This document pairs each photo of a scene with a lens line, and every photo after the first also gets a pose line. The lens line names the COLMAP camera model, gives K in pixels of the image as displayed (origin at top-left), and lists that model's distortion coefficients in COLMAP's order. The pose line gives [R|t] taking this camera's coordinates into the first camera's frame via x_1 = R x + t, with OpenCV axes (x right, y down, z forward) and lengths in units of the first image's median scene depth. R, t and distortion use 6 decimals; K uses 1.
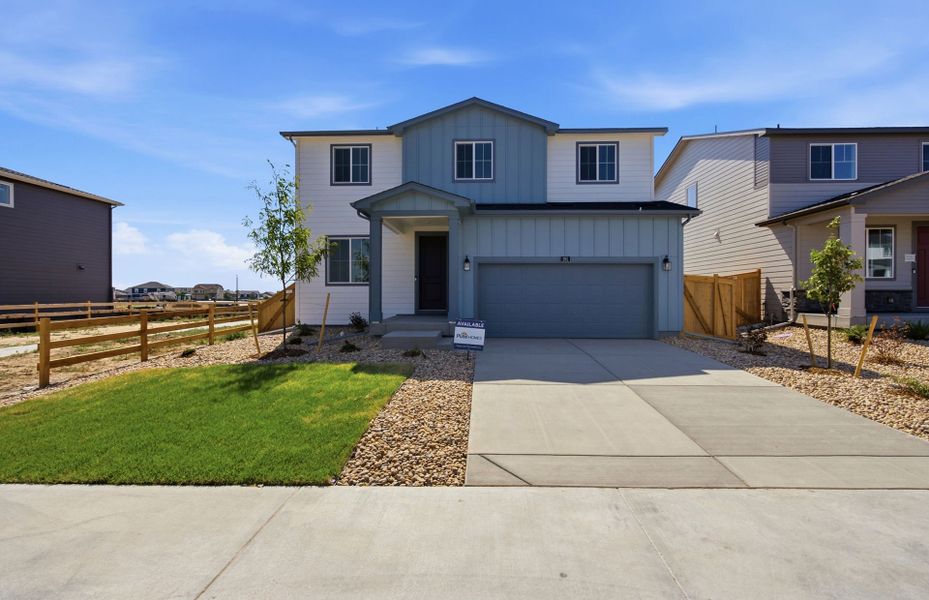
lens RADIAL K [[419.8, 0, 468.1], [0, 419.8, 298.5], [0, 0, 1]] dist [-0.009502, 0.002492]
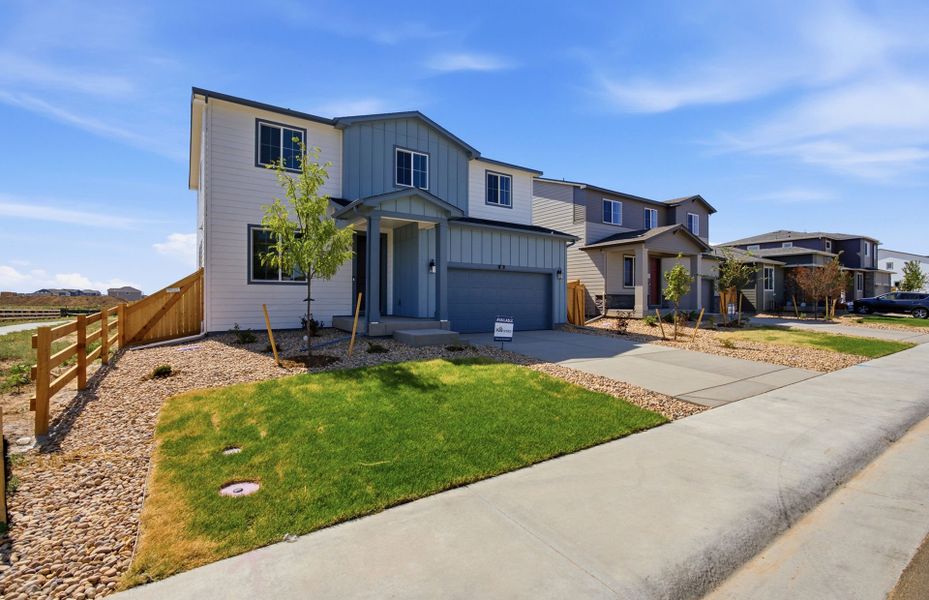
lens RADIAL K [[419.8, 0, 469.8], [0, 419.8, 299.0], [0, 0, 1]] dist [-0.009502, 0.002492]
pose [[0.804222, 0.003109, 0.594320, -0.498111], [0.000252, 0.999984, -0.005572, 0.005022], [-0.594329, 0.004631, 0.804209, 0.061836]]
